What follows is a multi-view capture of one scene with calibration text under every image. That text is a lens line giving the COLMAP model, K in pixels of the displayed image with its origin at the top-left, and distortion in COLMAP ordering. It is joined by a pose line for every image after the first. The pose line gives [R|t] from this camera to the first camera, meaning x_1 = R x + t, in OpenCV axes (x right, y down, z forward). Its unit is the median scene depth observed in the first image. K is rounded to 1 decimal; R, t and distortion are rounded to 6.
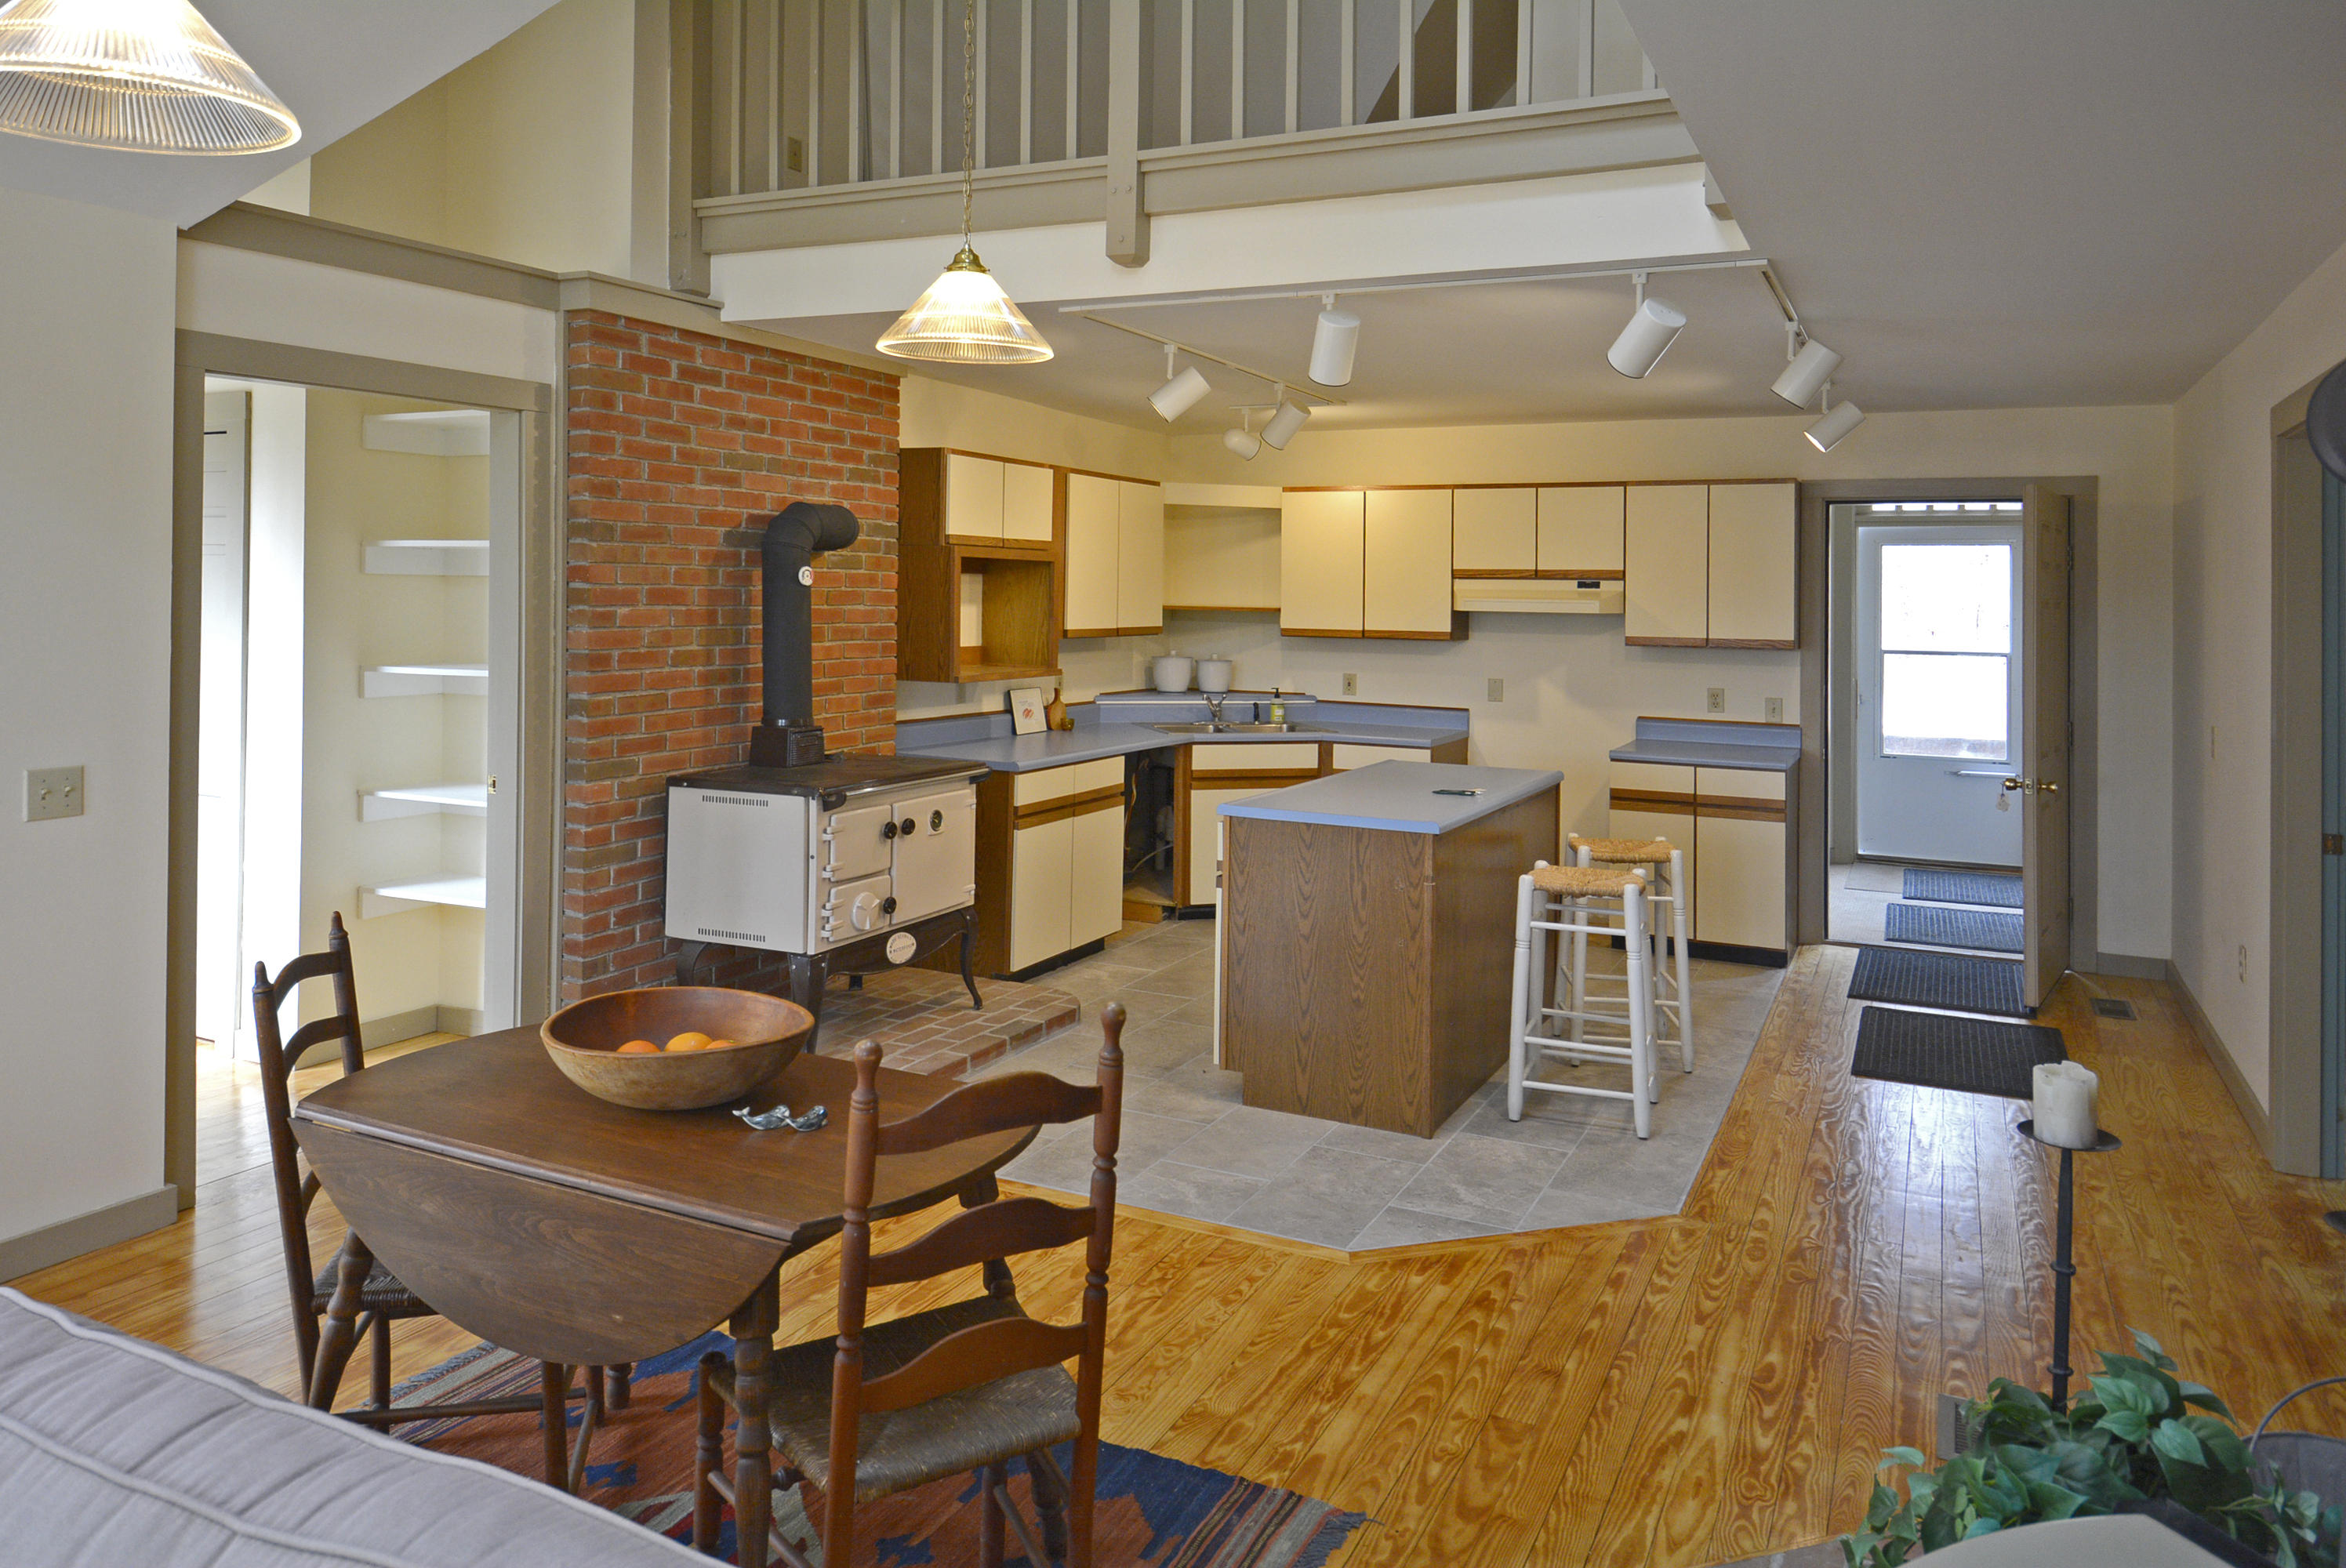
lens RADIAL K [[1637.8, 0, 1173.0], [0, 1637.8, 784.0], [0, 0, 1]] dist [0.039092, -0.083313]
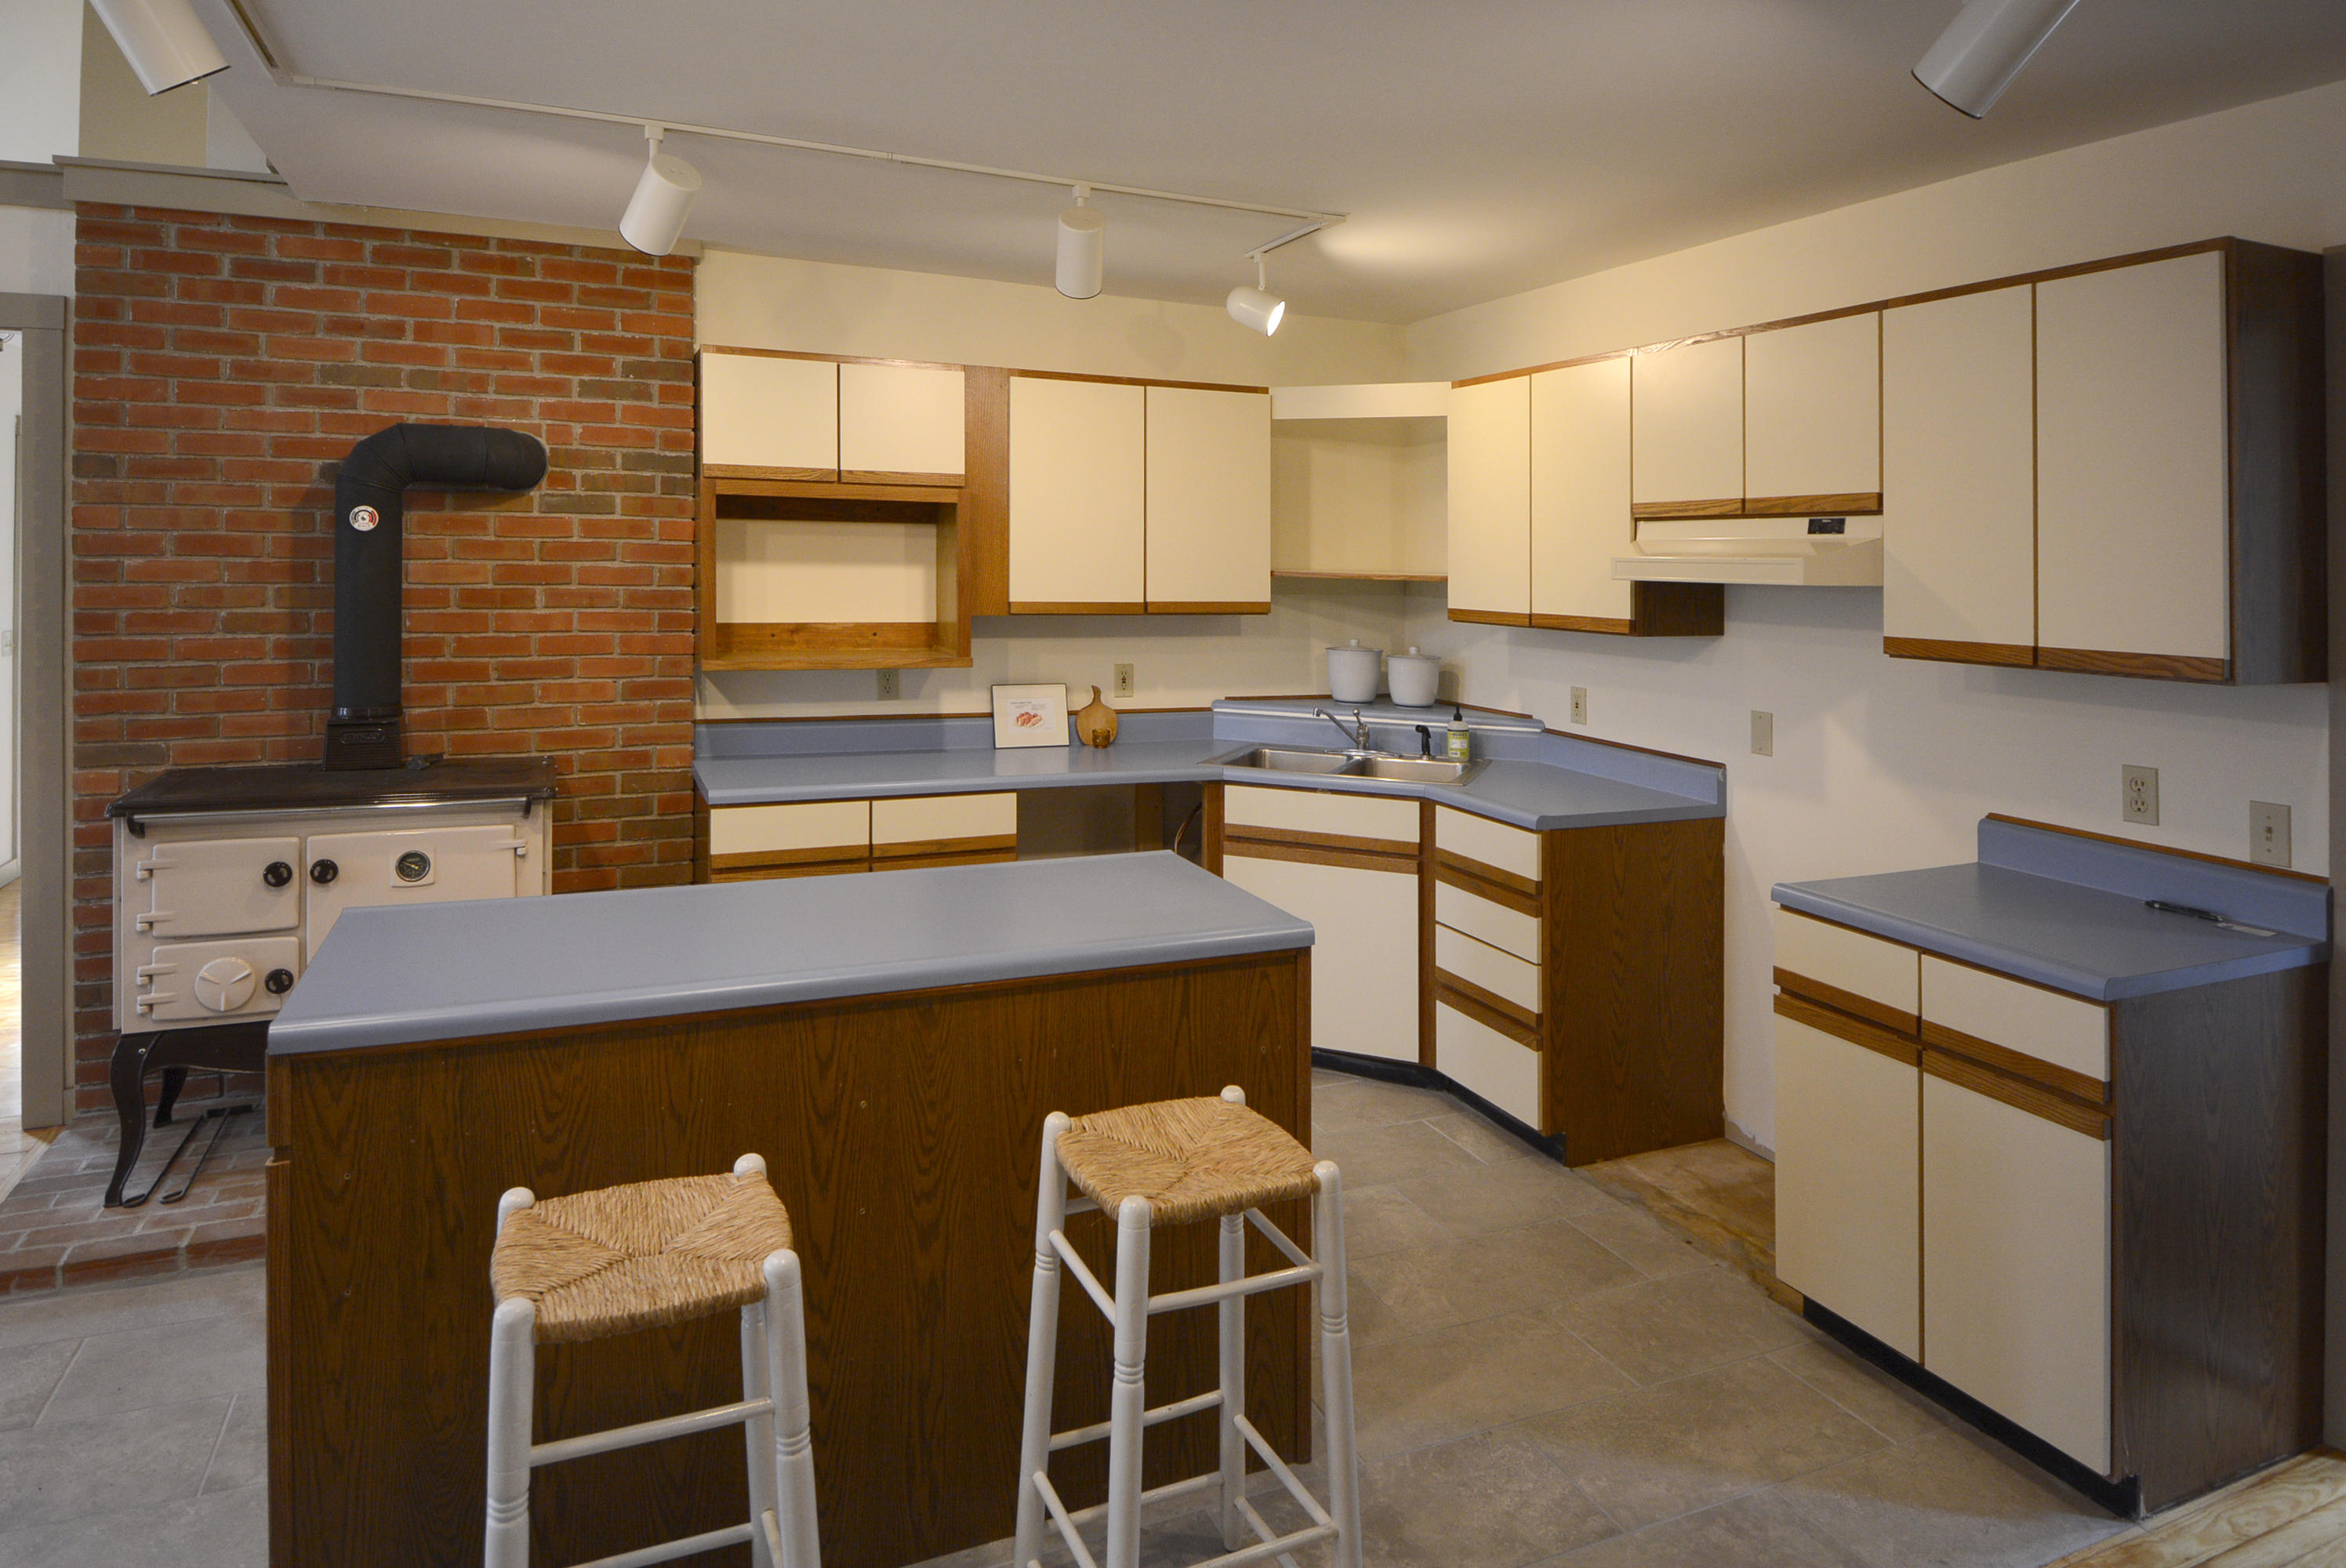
lens RADIAL K [[1543.5, 0, 1175.4], [0, 1543.5, 637.1], [0, 0, 1]] dist [0.044556, -0.084613]
pose [[0.763148, 0.030317, -0.645512, 0.520011], [-0.080713, 0.995549, -0.048664, -0.068050], [0.641163, 0.089239, 0.762198, 0.701236]]
